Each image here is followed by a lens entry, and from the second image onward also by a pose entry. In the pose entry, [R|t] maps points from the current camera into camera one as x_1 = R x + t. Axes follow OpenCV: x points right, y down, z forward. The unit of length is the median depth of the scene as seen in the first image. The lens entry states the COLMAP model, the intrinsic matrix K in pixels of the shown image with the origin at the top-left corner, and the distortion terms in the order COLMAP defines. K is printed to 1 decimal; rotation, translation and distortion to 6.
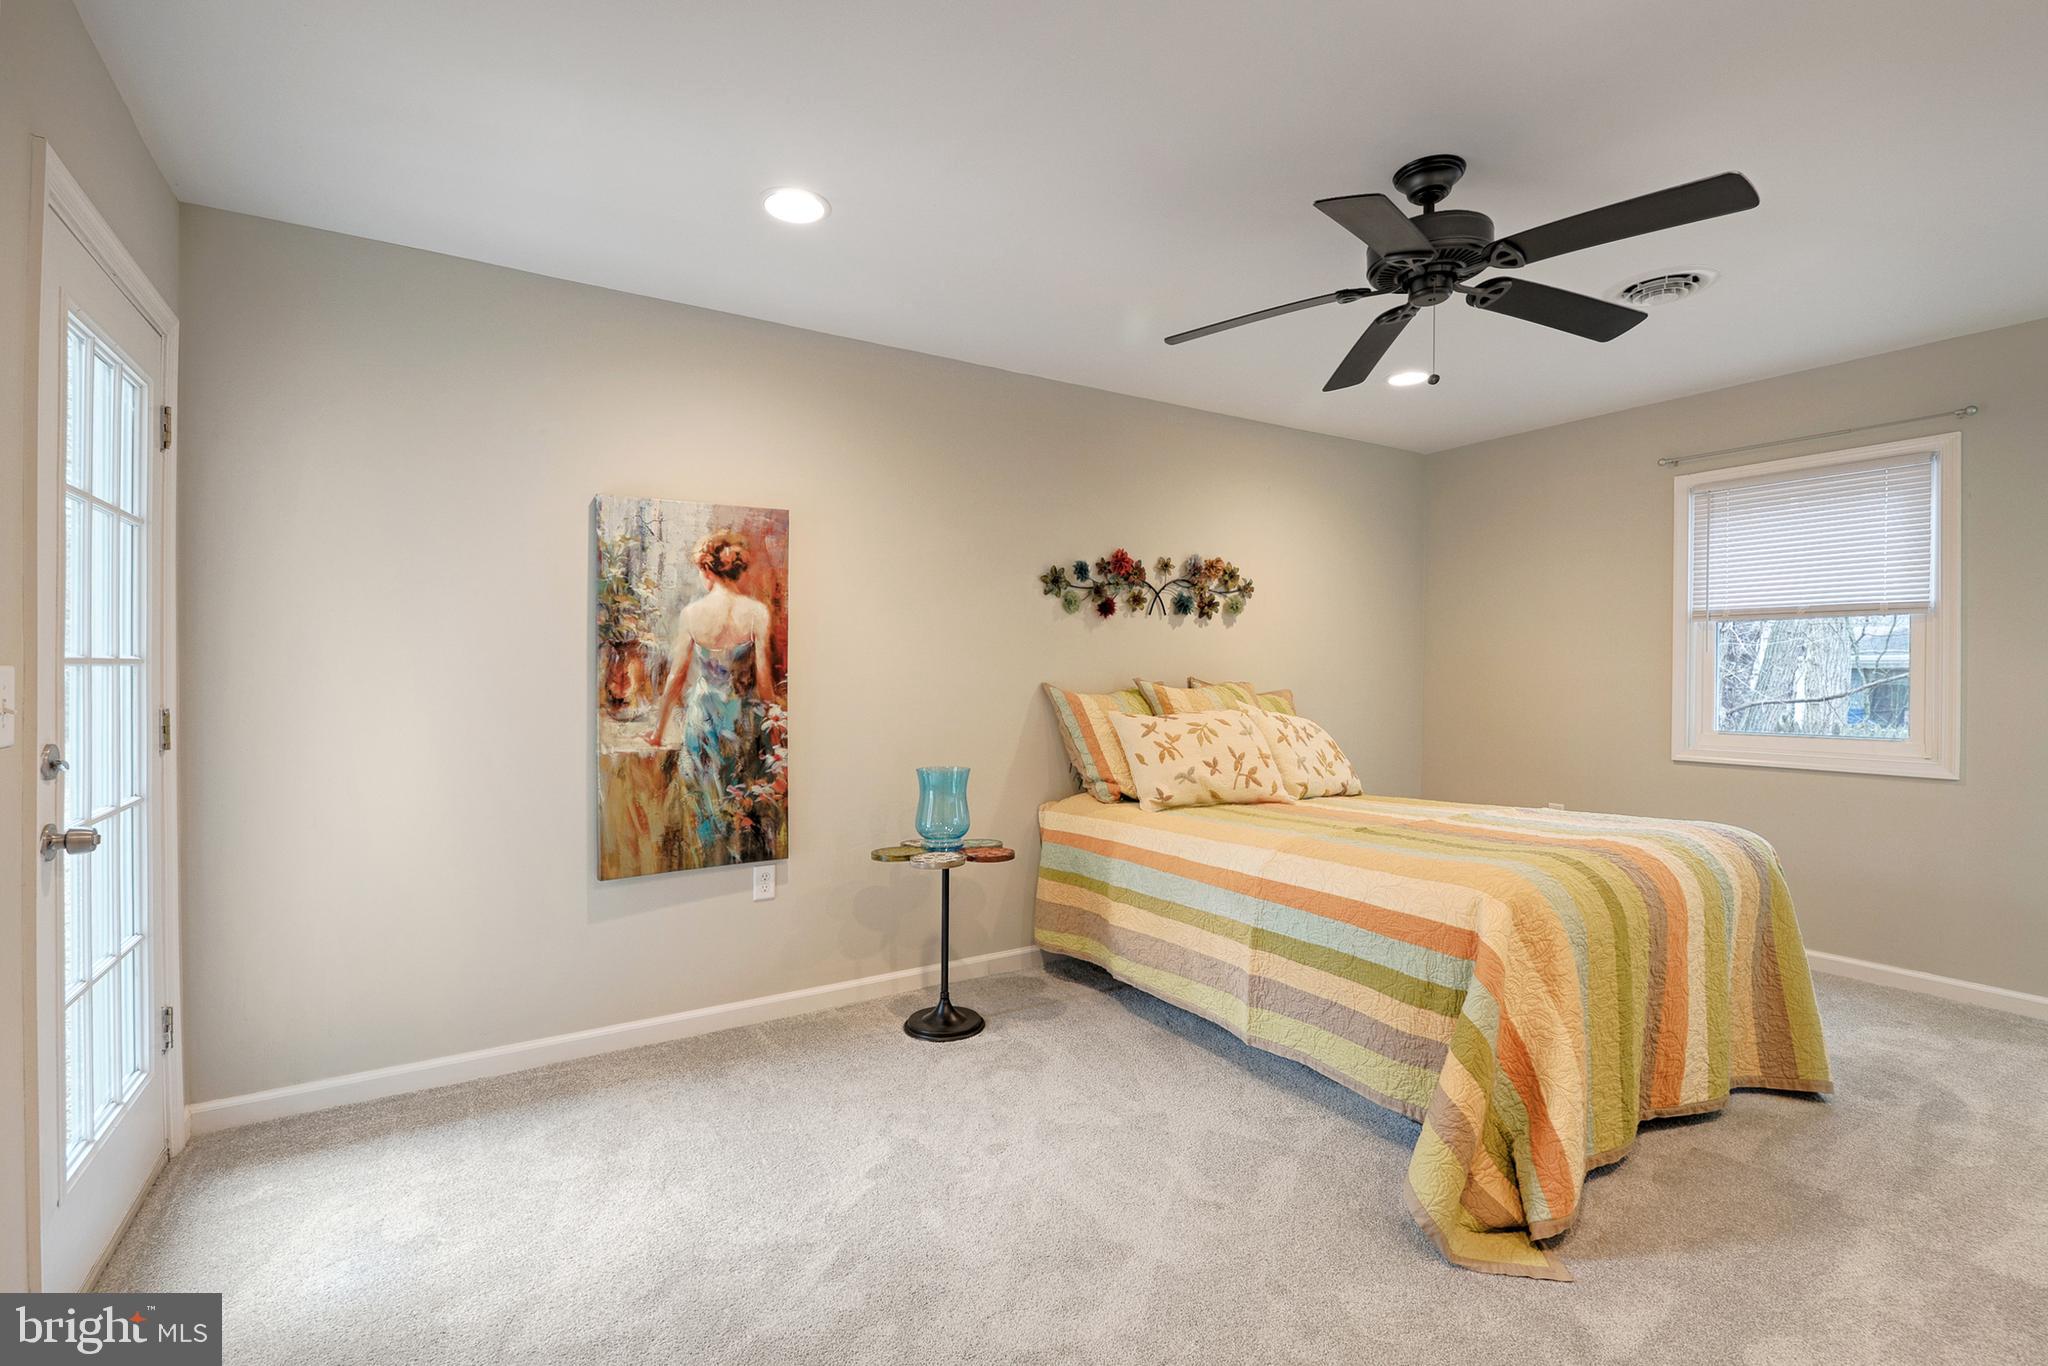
lens RADIAL K [[908.4, 0, 1017.5], [0, 908.4, 679.1], [0, 0, 1]] dist [-0.015561, 0.000473]
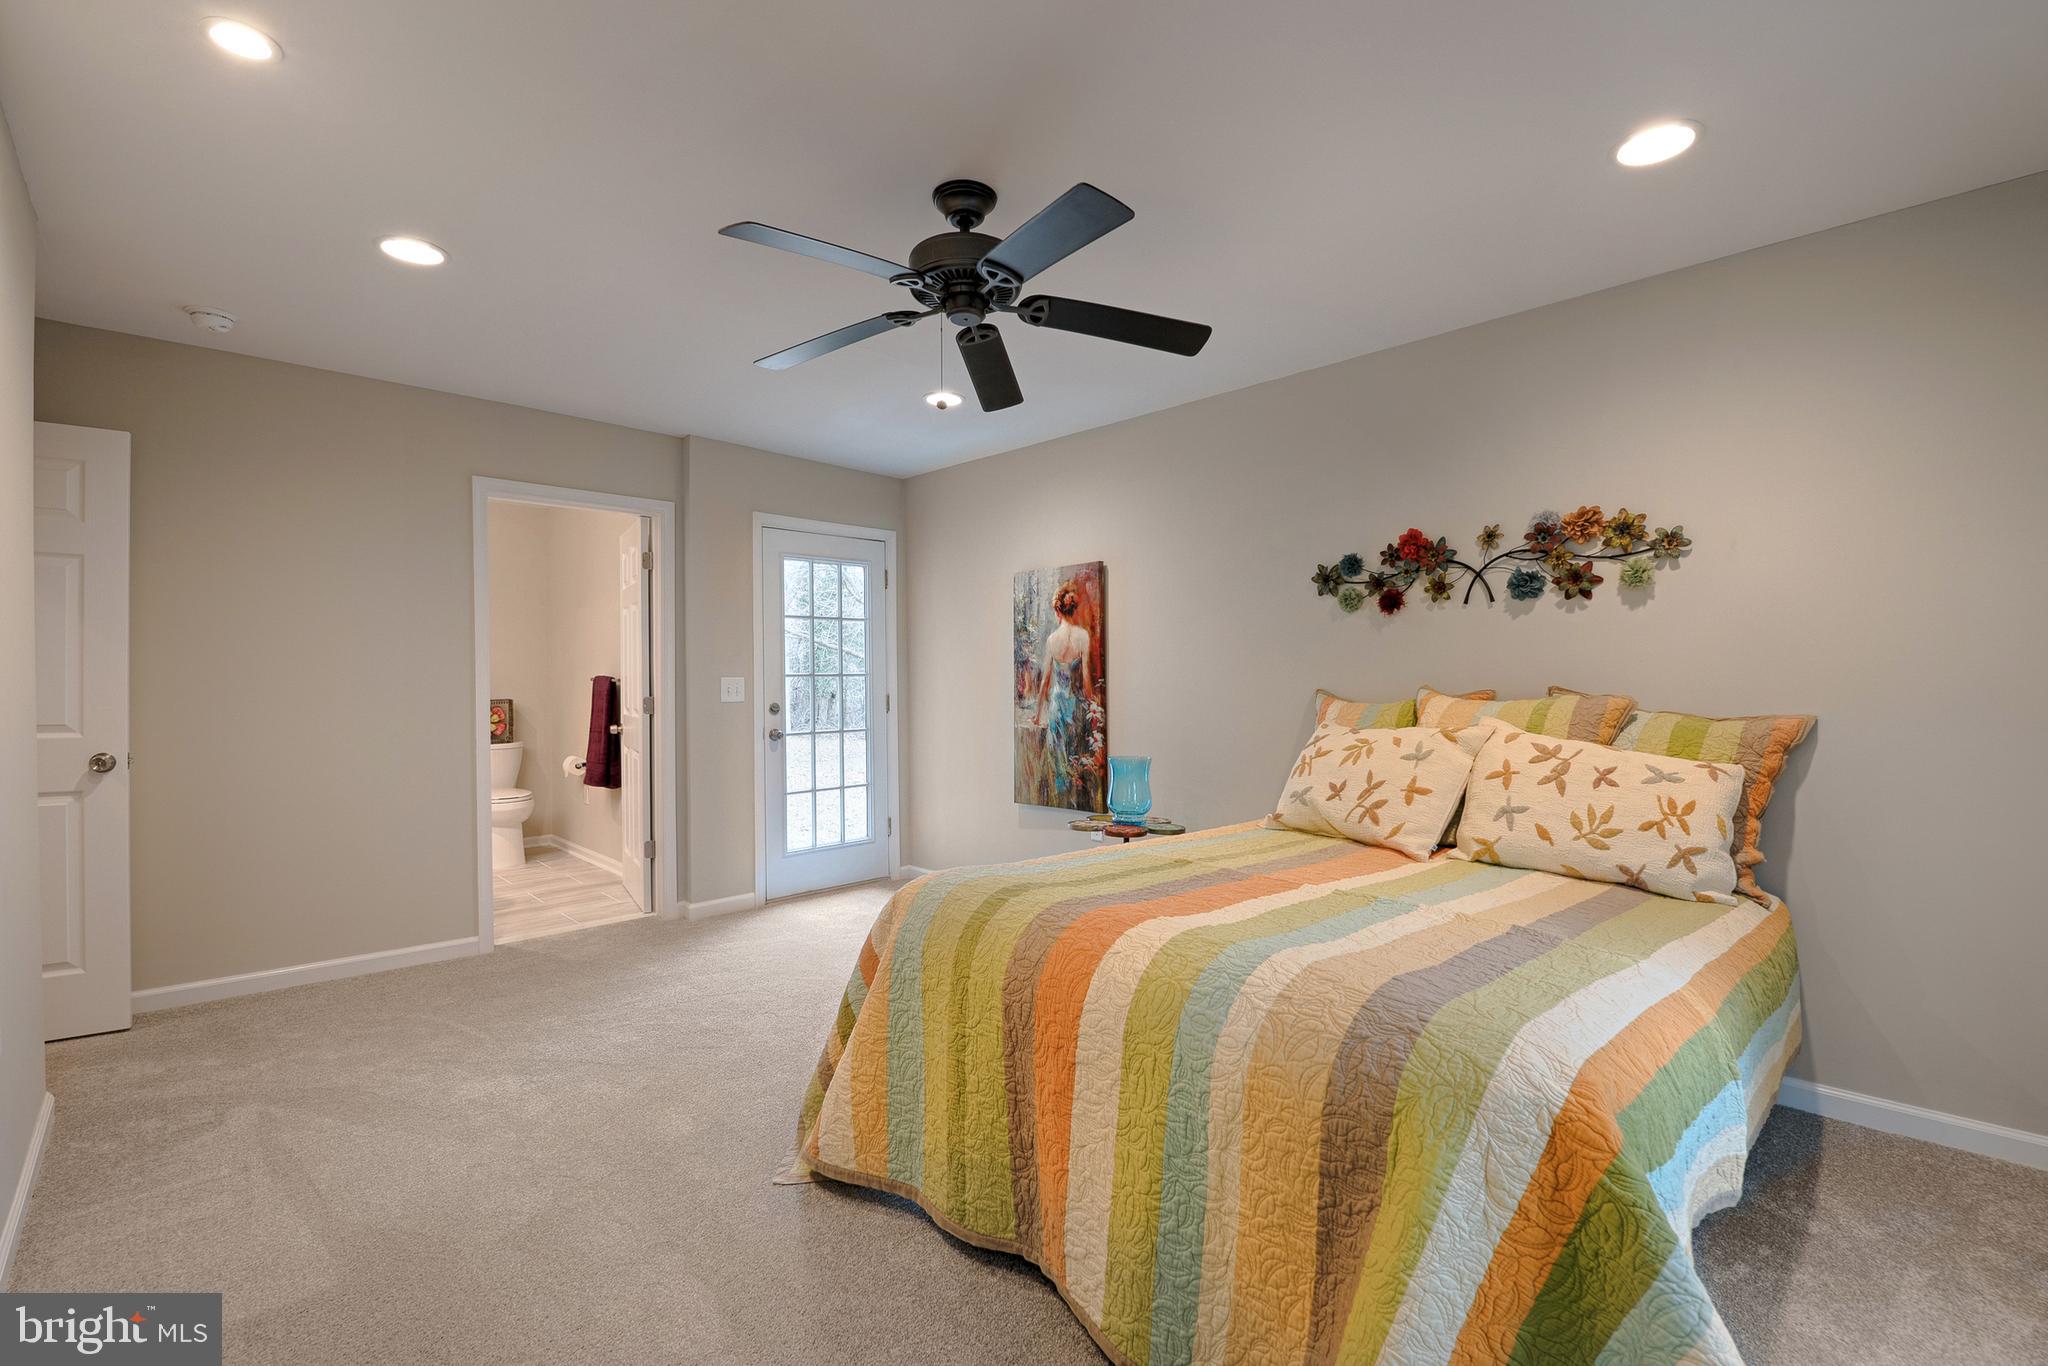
lens RADIAL K [[908.4, 0, 1018.6], [0, 908.4, 690.9], [0, 0, 1]] dist [-0.015561, 0.000473]
pose [[0.182202, 0.008289, -0.983226, 1.101920], [-0.012188, 0.999907, 0.006171, 0.004393], [0.983186, 0.010859, 0.182286, 0.639232]]
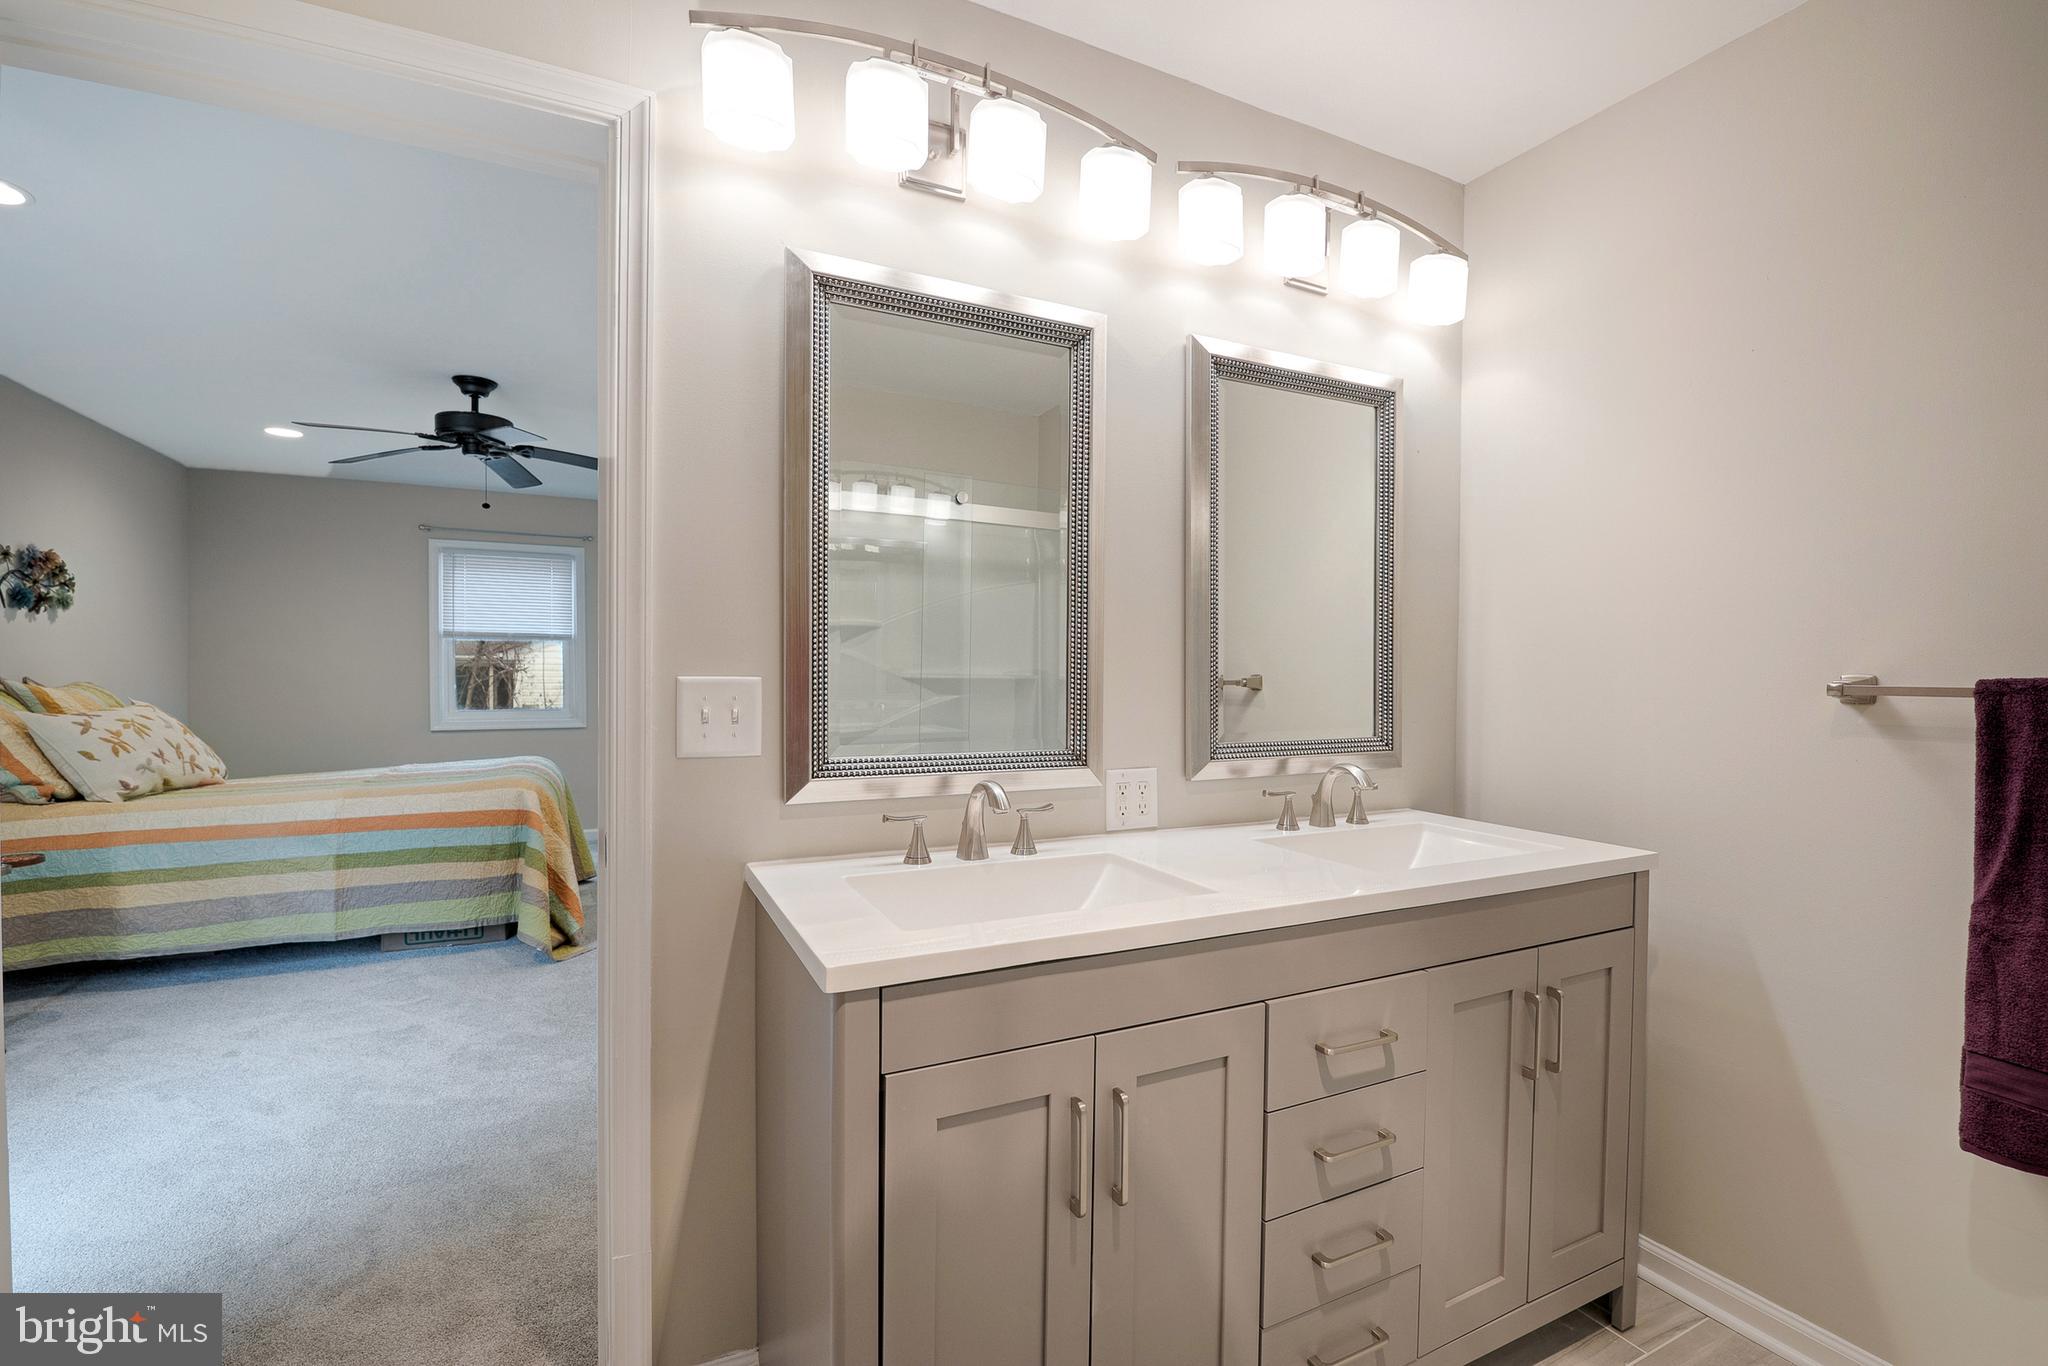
lens RADIAL K [[908.4, 0, 1039.7], [0, 908.4, 694.2], [0, 0, 1]] dist [-0.015561, 0.000473]
pose [[0.086588, -0.021617, 0.996010, -0.859840], [0.006084, 0.999757, 0.021169, 0.005870], [-0.996226, 0.004227, 0.086698, -0.159892]]
